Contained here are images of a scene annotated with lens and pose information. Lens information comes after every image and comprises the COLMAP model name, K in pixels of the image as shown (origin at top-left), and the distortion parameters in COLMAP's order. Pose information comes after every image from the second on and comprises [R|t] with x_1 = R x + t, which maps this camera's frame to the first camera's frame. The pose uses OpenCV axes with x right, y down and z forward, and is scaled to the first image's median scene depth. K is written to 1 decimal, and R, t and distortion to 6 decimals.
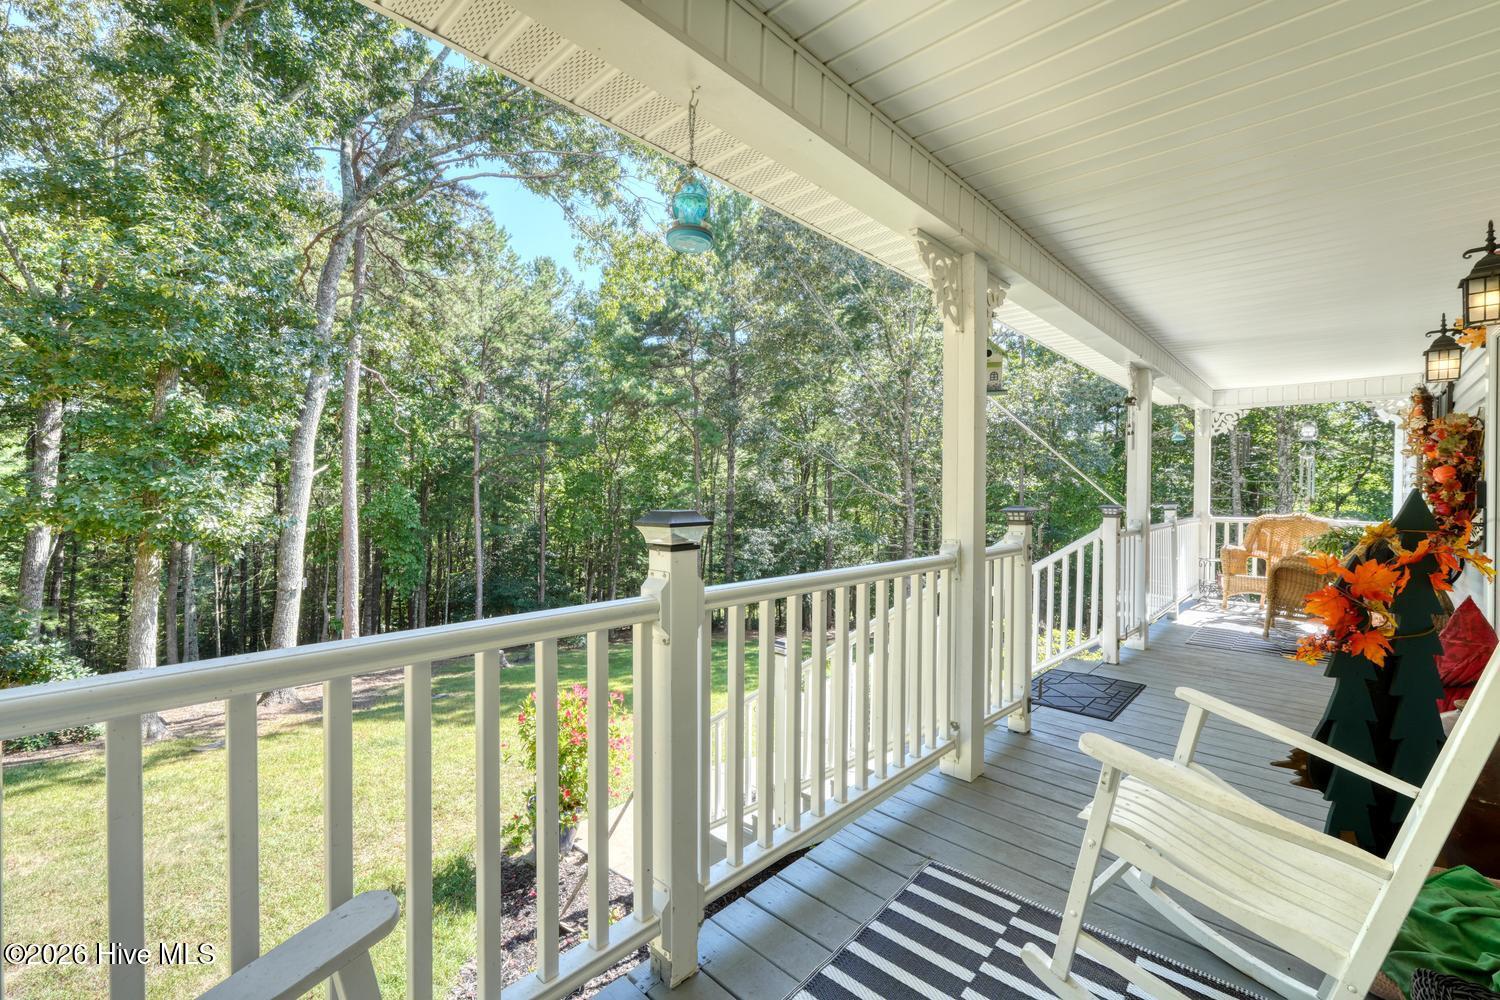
lens RADIAL K [[628.5, 0, 754.2], [0, 628.5, 498.1], [0, 0, 1]] dist [-0.016119, 0.000087]
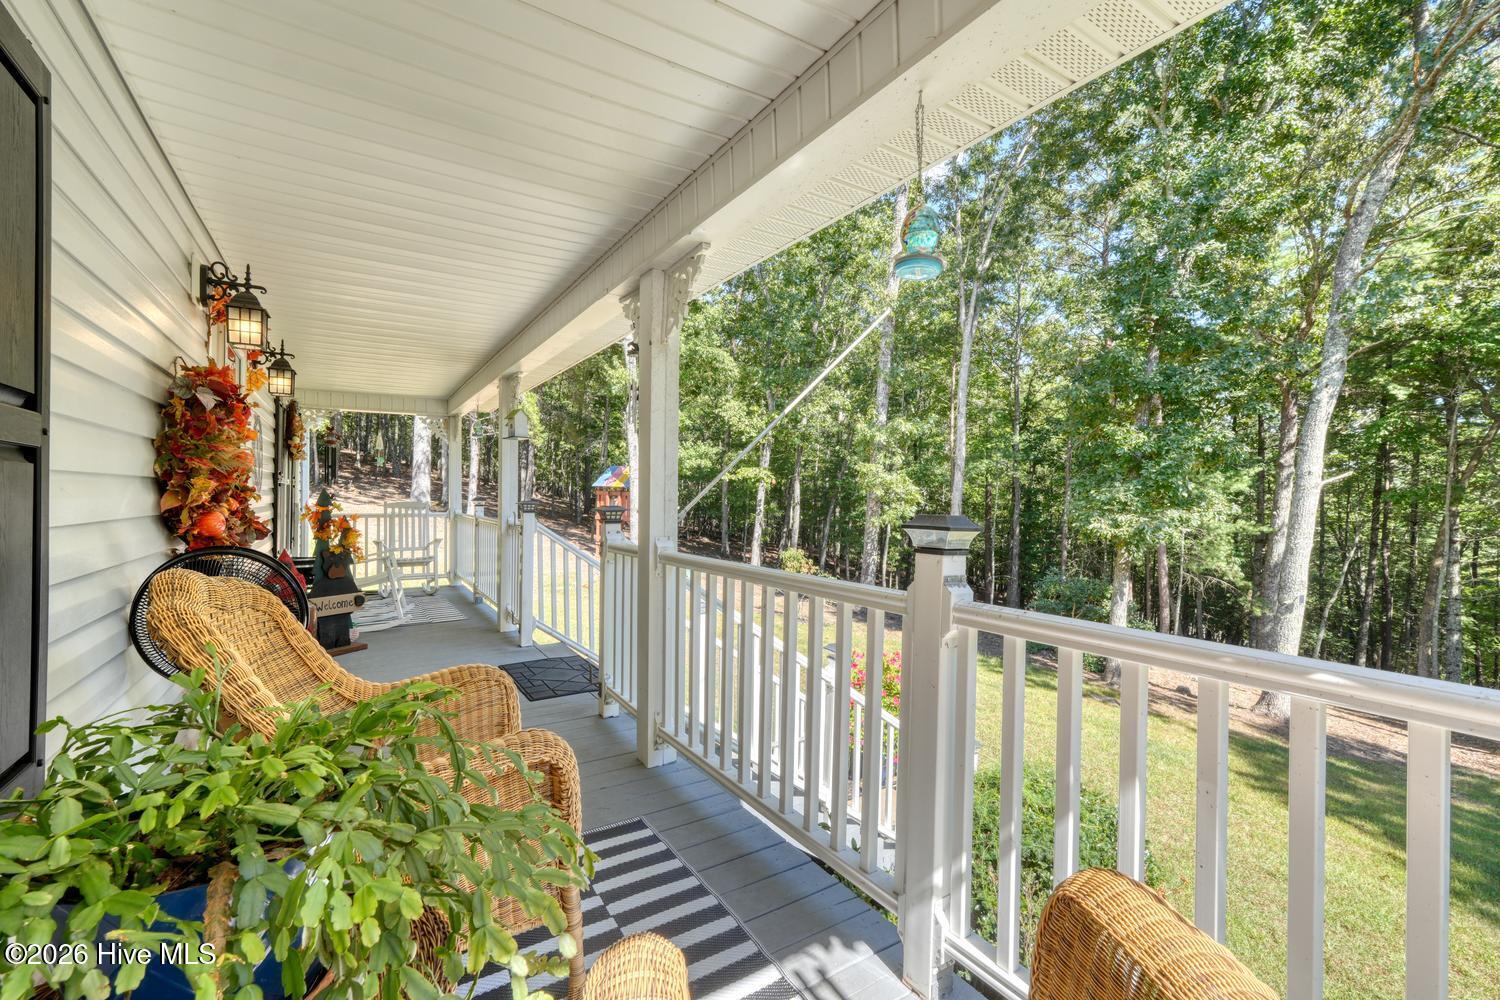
lens RADIAL K [[628.5, 0, 748.1], [0, 628.5, 501.7], [0, 0, 1]] dist [-0.016119, 0.000087]
pose [[-0.267874, -0.001020, -0.963453, 0.400490], [-0.019473, 0.999801, 0.004355, 0.002968], [0.963257, 0.019928, -0.267841, 0.446684]]
